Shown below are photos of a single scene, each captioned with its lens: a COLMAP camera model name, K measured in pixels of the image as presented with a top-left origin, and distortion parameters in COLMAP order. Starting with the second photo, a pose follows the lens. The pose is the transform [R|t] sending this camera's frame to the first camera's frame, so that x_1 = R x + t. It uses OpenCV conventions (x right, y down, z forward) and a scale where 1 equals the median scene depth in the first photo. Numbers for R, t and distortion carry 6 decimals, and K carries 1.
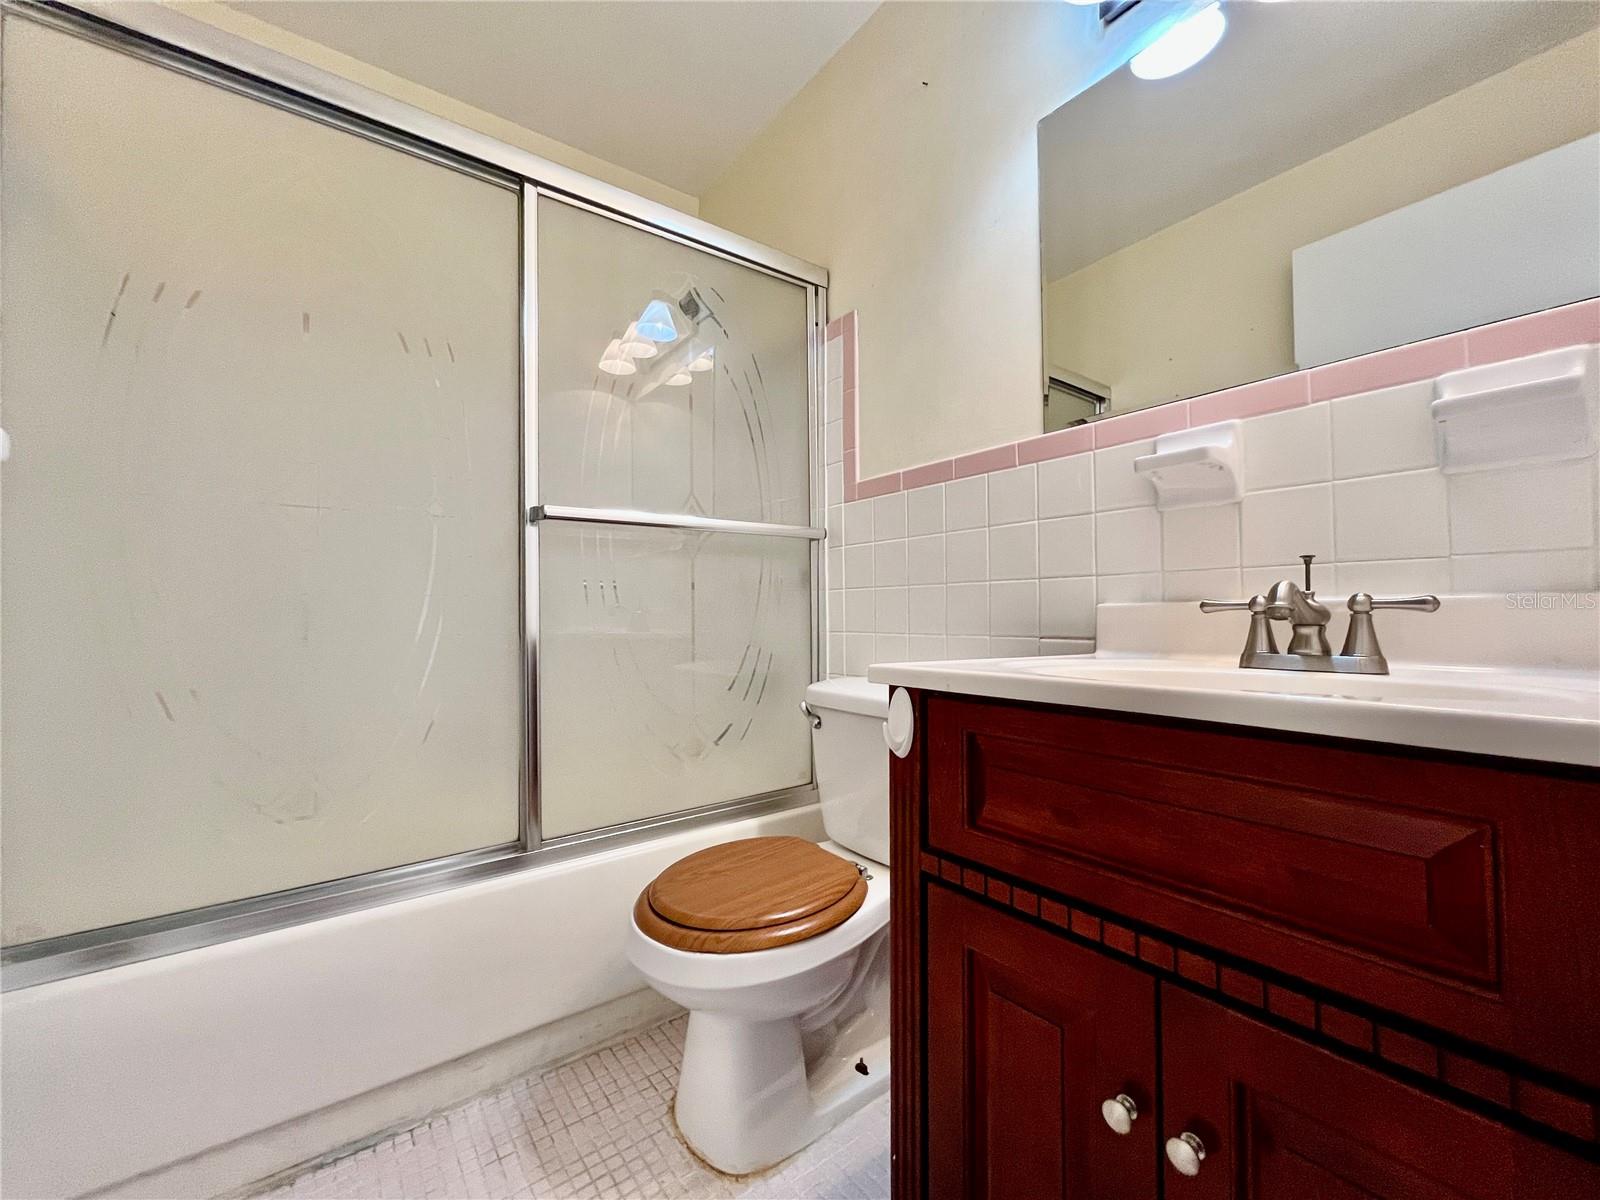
lens RADIAL K [[650.6, 0, 796.9], [0, 650.6, 597.0], [0, 0, 1]] dist [-0.004865, 0.000076]
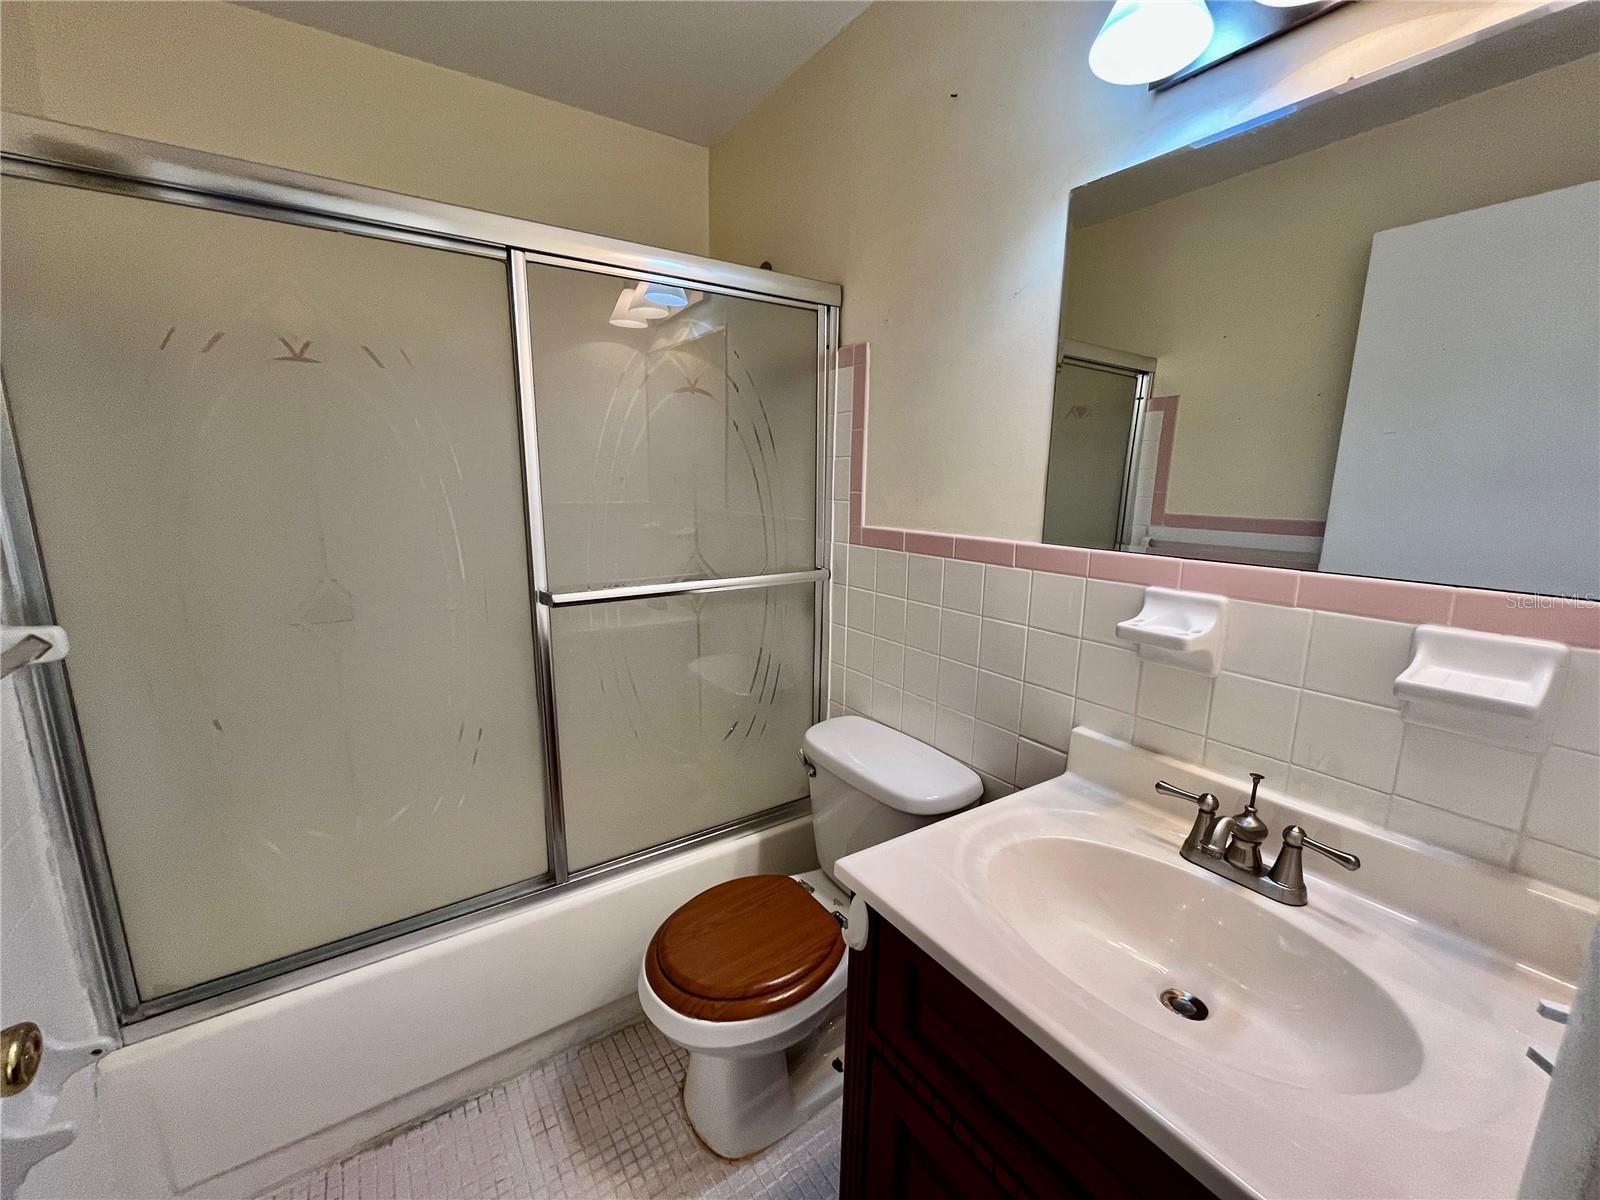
lens RADIAL K [[650.6, 0, 796.9], [0, 650.6, 597.0], [0, 0, 1]] dist [-0.004865, 0.000076]
pose [[0.998676, 0.027414, -0.043538, 0.054044], [-0.017706, 0.977658, 0.209453, -0.388708], [0.048307, -0.208405, 0.976849, -0.005057]]
